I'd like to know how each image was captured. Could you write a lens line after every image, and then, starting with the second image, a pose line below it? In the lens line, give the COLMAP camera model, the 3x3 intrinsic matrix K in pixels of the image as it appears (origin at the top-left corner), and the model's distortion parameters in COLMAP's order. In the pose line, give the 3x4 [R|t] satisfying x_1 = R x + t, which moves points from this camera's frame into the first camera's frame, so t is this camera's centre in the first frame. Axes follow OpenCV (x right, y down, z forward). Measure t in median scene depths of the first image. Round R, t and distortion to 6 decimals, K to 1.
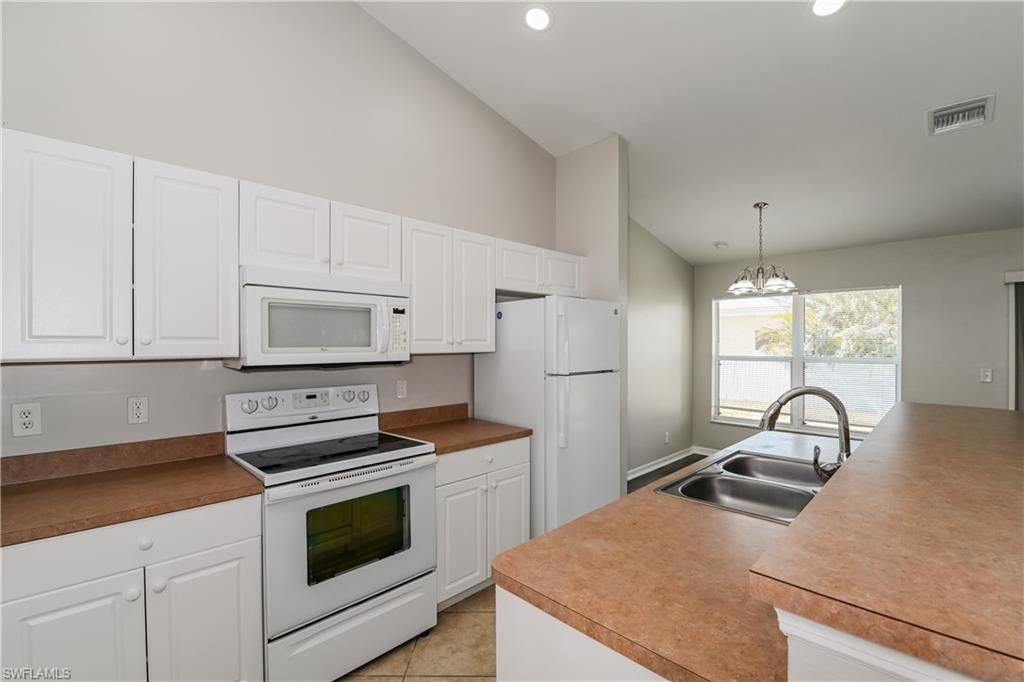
lens RADIAL K [[445.9, 0, 517.2], [0, 445.9, 343.5], [0, 0, 1]] dist [-0.014485, -0.000591]
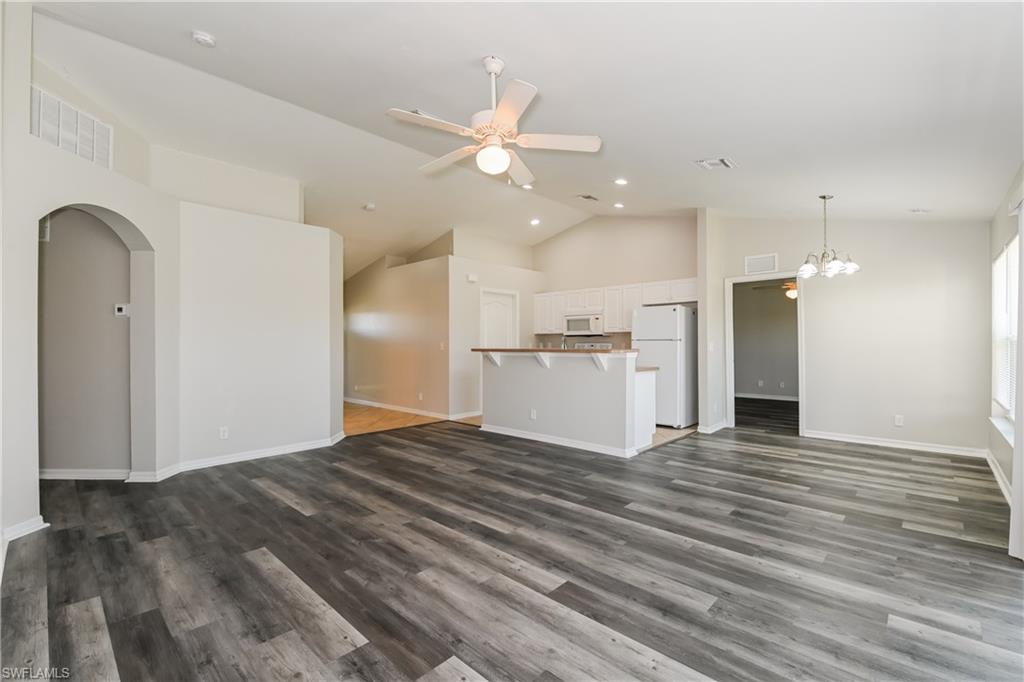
lens RADIAL K [[445.9, 0, 517.2], [0, 445.9, 343.5], [0, 0, 1]] dist [-0.014485, -0.000591]
pose [[0.030556, 0.008257, -0.999499, 2.876256], [0.006337, 0.999944, 0.008454, 0.072103], [0.999513, -0.006592, 0.030502, 0.333284]]
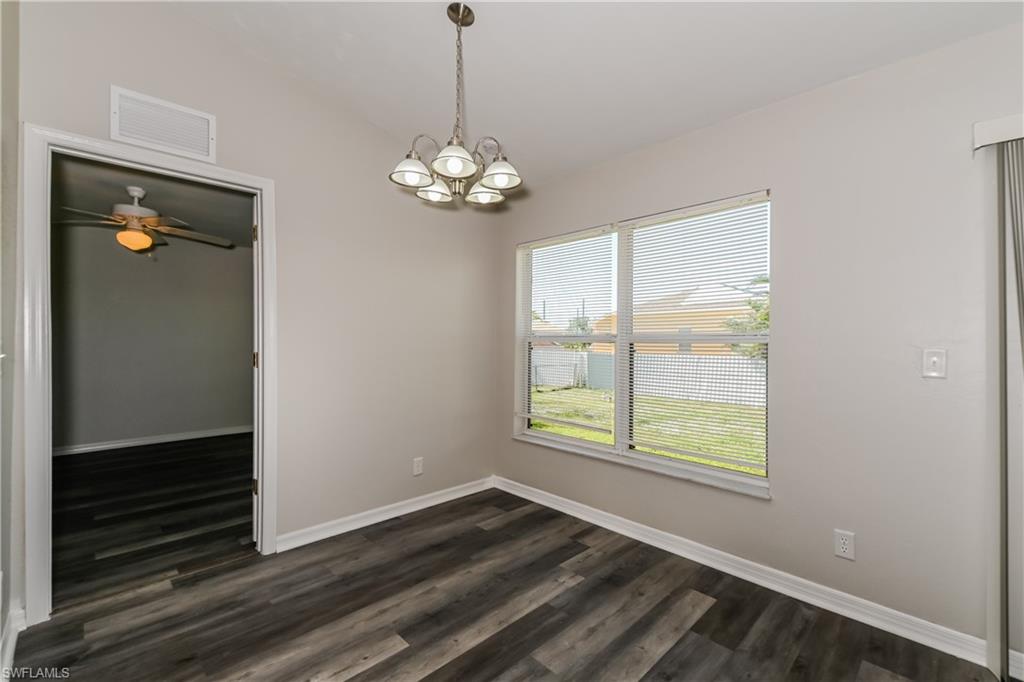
lens RADIAL K [[430.2, 0, 522.8], [0, 430.2, 343.5], [0, 0, 1]] dist [0.000174, 0.000038]
pose [[0.999850, 0.016018, -0.006524, 1.099902], [-0.016023, 0.999871, -0.000756, 0.091754], [0.006511, 0.000860, 0.999978, 0.930459]]
